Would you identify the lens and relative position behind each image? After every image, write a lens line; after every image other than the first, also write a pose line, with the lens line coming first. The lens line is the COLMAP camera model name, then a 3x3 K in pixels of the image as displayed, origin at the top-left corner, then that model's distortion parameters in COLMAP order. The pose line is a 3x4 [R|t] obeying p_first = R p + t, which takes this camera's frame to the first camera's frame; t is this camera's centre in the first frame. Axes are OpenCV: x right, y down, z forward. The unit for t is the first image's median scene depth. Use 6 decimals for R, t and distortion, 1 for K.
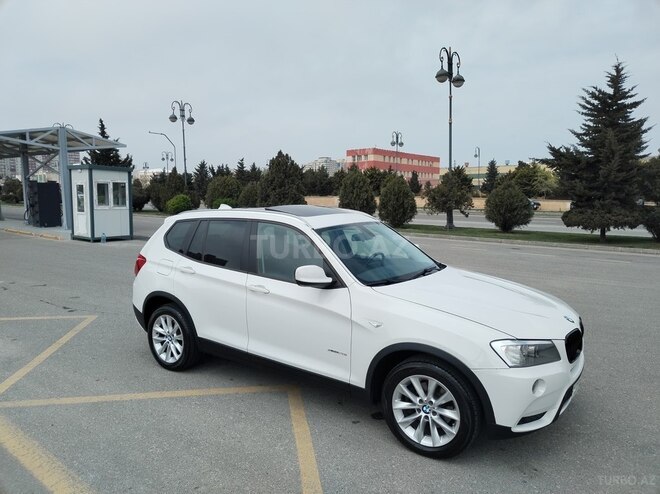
lens RADIAL K [[474.4, 0, 331.1], [0, 474.4, 251.5], [0, 0, 1]] dist [0.041718, -0.037182]
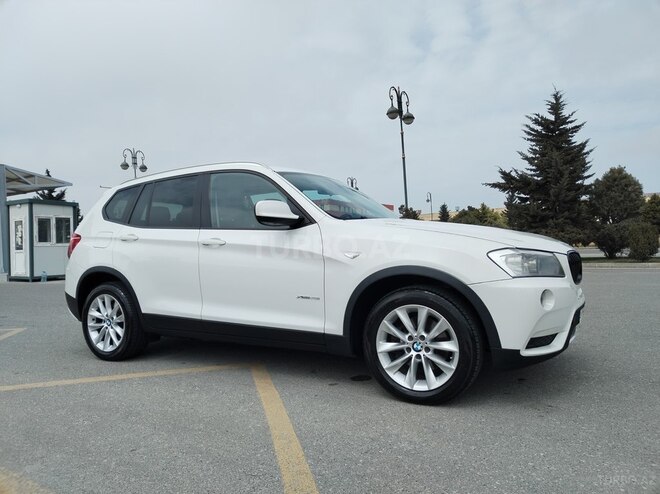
lens RADIAL K [[474.4, 0, 331.1], [0, 474.4, 251.5], [0, 0, 1]] dist [0.041718, -0.037182]
pose [[0.995427, -0.037687, 0.087771, -0.013366], [0.047115, 0.993040, -0.107944, 0.168178], [-0.083092, 0.111586, 0.990275, 0.109727]]
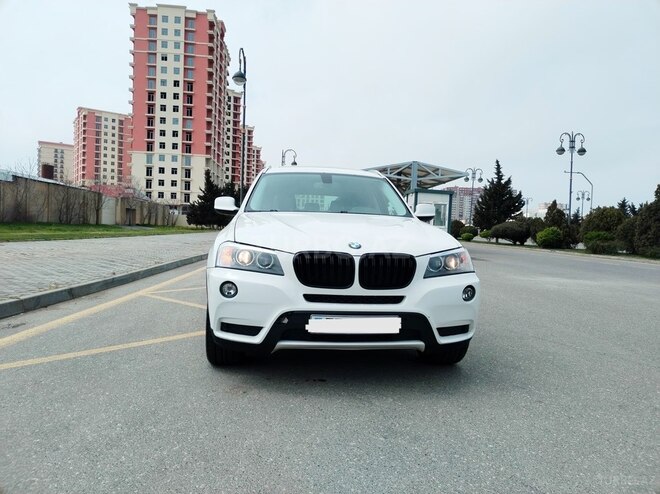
lens RADIAL K [[474.4, 0, 331.1], [0, 474.4, 251.5], [0, 0, 1]] dist [0.041718, -0.037182]
pose [[0.660849, 0.052355, -0.748690, 0.779451], [-0.122290, 0.991744, -0.038591, 0.134933], [0.740489, 0.117061, 0.661796, 0.322274]]
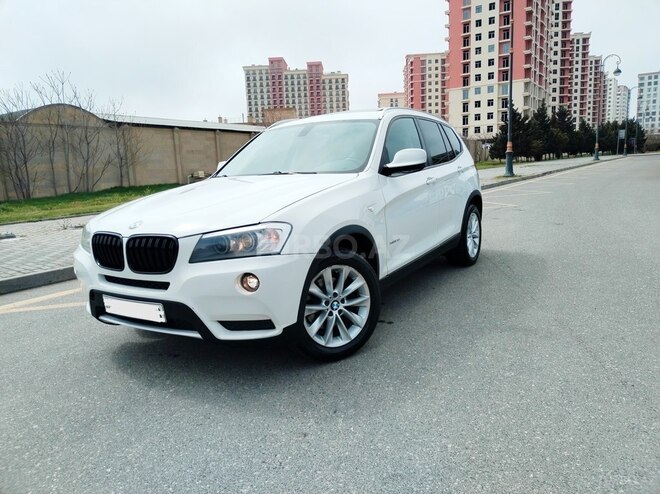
lens RADIAL K [[474.4, 0, 331.1], [0, 474.4, 251.5], [0, 0, 1]] dist [0.041718, -0.037182]
pose [[0.063394, 0.167757, -0.983788, 0.919782], [-0.071217, 0.984018, 0.163207, 0.026696], [0.995444, 0.059716, 0.074328, 0.910561]]
